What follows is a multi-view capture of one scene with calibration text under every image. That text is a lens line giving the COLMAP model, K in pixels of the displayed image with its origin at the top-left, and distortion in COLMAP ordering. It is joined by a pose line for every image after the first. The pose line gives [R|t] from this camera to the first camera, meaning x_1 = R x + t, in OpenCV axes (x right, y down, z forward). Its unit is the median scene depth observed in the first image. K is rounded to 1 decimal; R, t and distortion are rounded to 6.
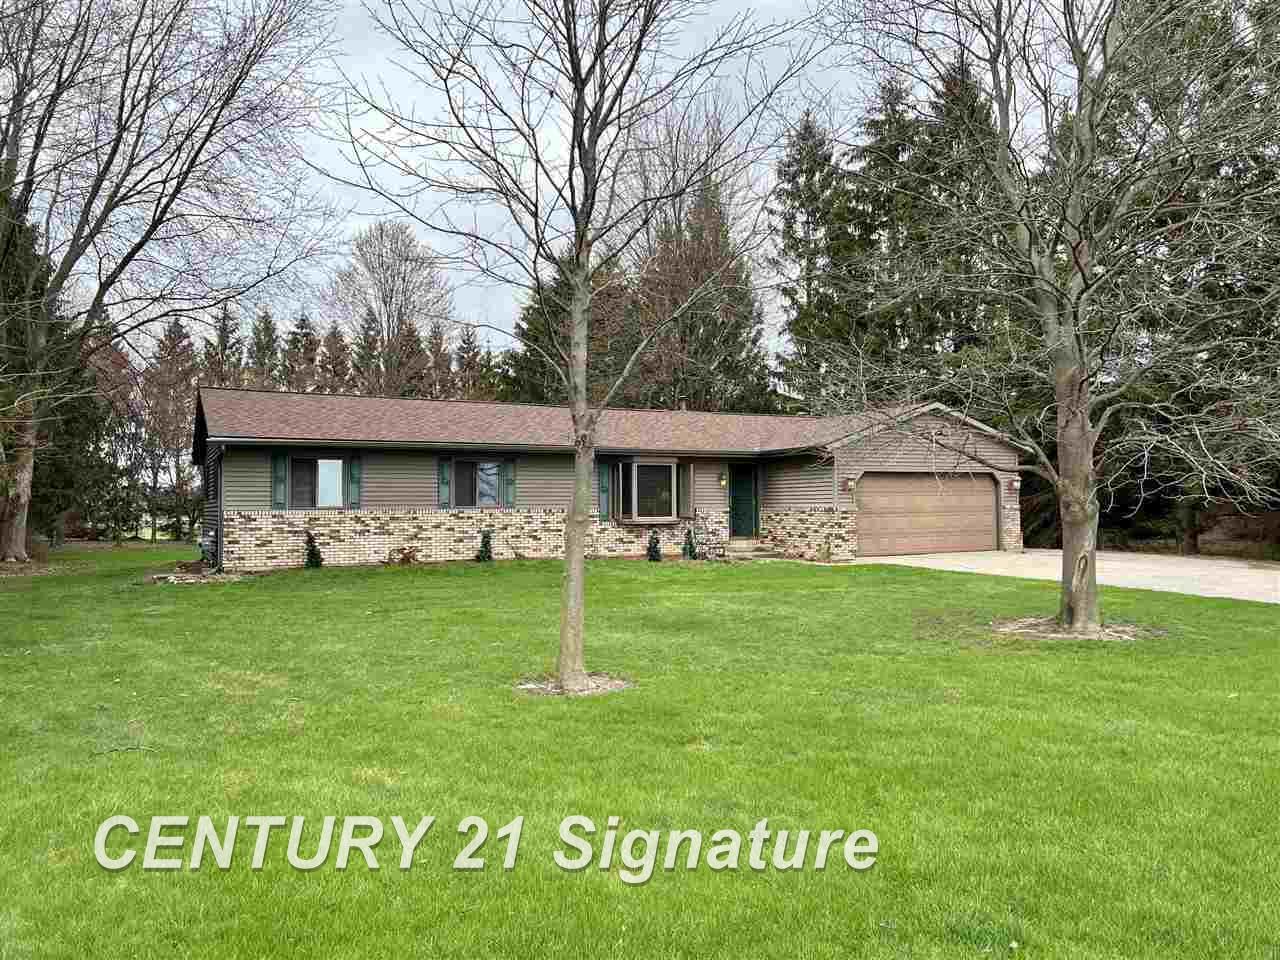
lens RADIAL K [[963.3, 0, 643.7], [0, 963.3, 482.3], [0, 0, 1]] dist [0.031679, -0.016096]
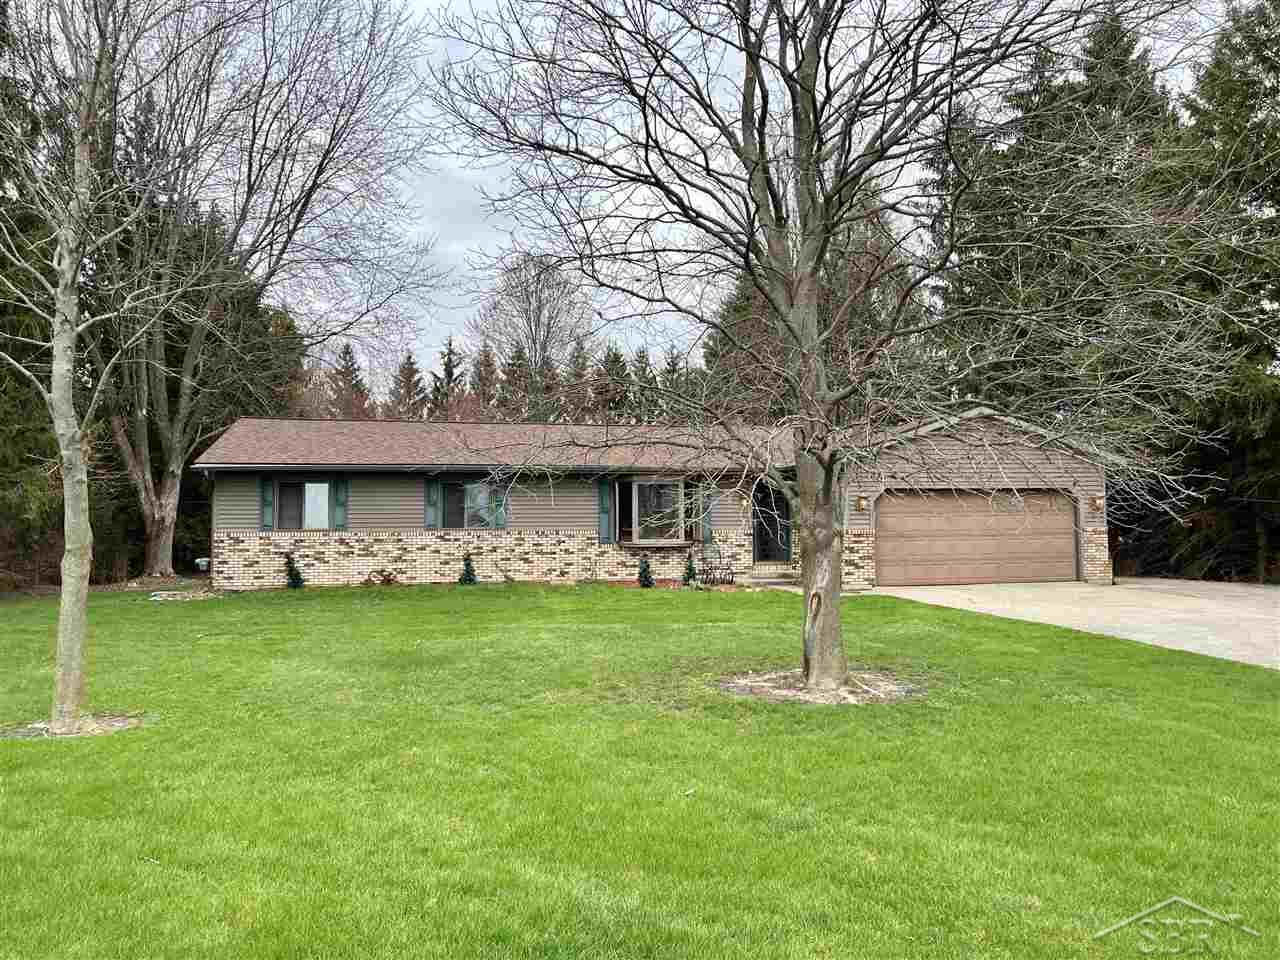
lens RADIAL K [[963.3, 0, 638.7], [0, 963.3, 478.7], [0, 0, 1]] dist [0.031679, -0.016096]
pose [[0.957244, -0.014561, -0.288917, 0.284048], [0.007534, 0.999648, -0.025421, 0.000533], [0.289185, 0.022158, 0.957017, 0.103538]]
